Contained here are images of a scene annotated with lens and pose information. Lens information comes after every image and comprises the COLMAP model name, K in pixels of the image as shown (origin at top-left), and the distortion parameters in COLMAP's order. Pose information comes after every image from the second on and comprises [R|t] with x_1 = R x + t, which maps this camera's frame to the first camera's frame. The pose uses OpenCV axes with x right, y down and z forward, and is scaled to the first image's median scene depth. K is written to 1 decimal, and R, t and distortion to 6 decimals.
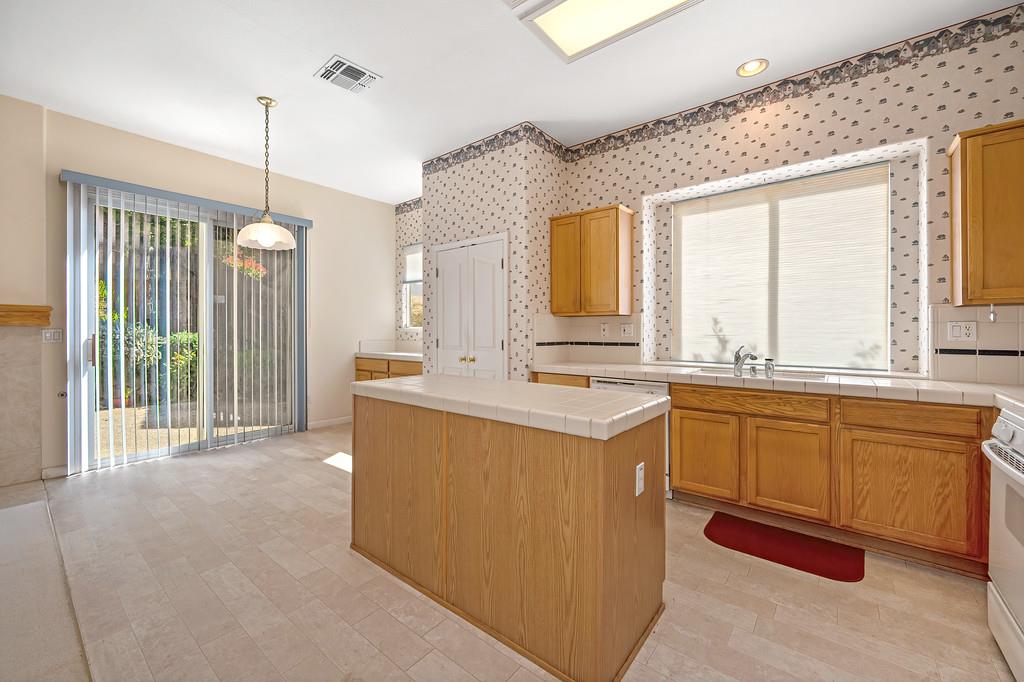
lens RADIAL K [[404.7, 0, 514.1], [0, 404.7, 331.1], [0, 0, 1]] dist [-0.002545, -0.000071]
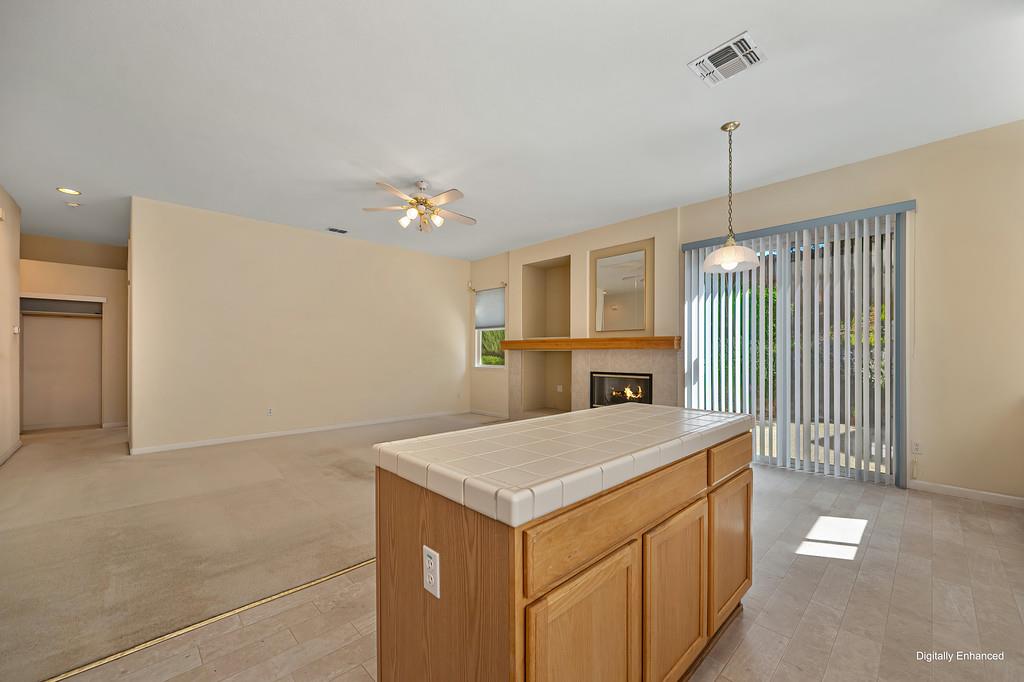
lens RADIAL K [[404.7, 0, 508.8], [0, 404.7, 353.0], [0, 0, 1]] dist [-0.002545, -0.000071]
pose [[-0.136699, 0.001962, -0.990611, 0.420011], [-0.001631, 0.999996, 0.002205, -0.000749], [0.990611, 0.001917, -0.136695, 0.523960]]
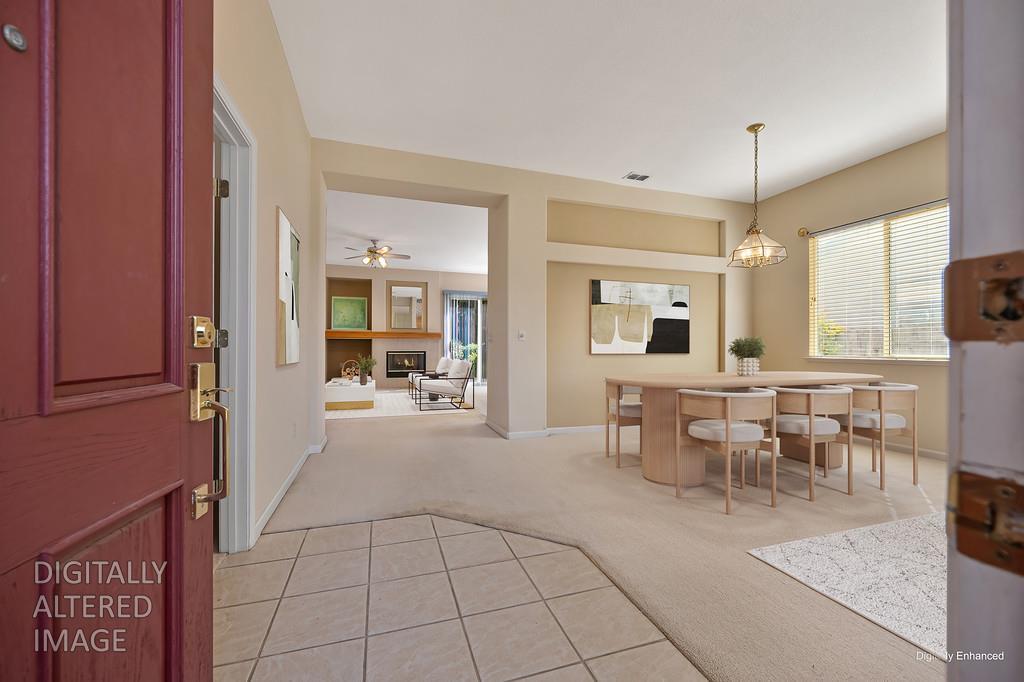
lens RADIAL K [[404.7, 0, 512.3], [0, 404.7, 346.0], [0, 0, 1]] dist [-0.002545, -0.000071]
pose [[0.837790, 0.000983, -0.545992, 1.009569], [-0.004948, 0.999971, -0.005793, 0.054097], [0.545971, 0.007555, 0.837770, -1.291532]]
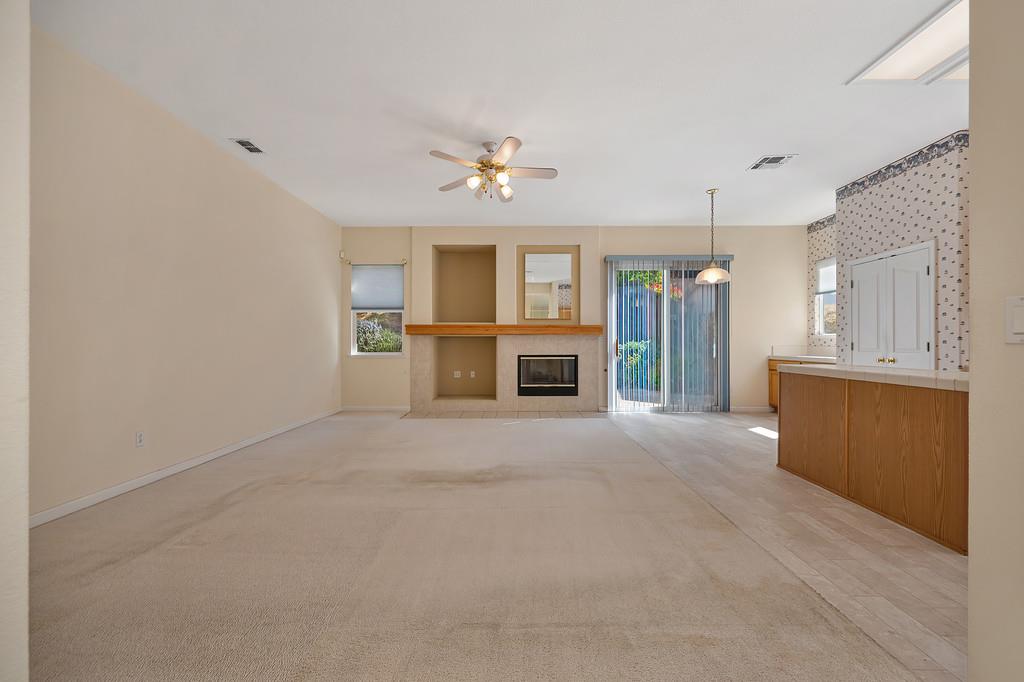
lens RADIAL K [[404.7, 0, 511.6], [0, 404.7, 343.5], [0, 0, 1]] dist [-0.002545, -0.000071]
pose [[0.612062, -0.000565, -0.790810, 0.144005], [-0.001509, 0.999997, -0.001882, 0.030225], [0.790809, 0.002345, 0.612059, -0.532198]]
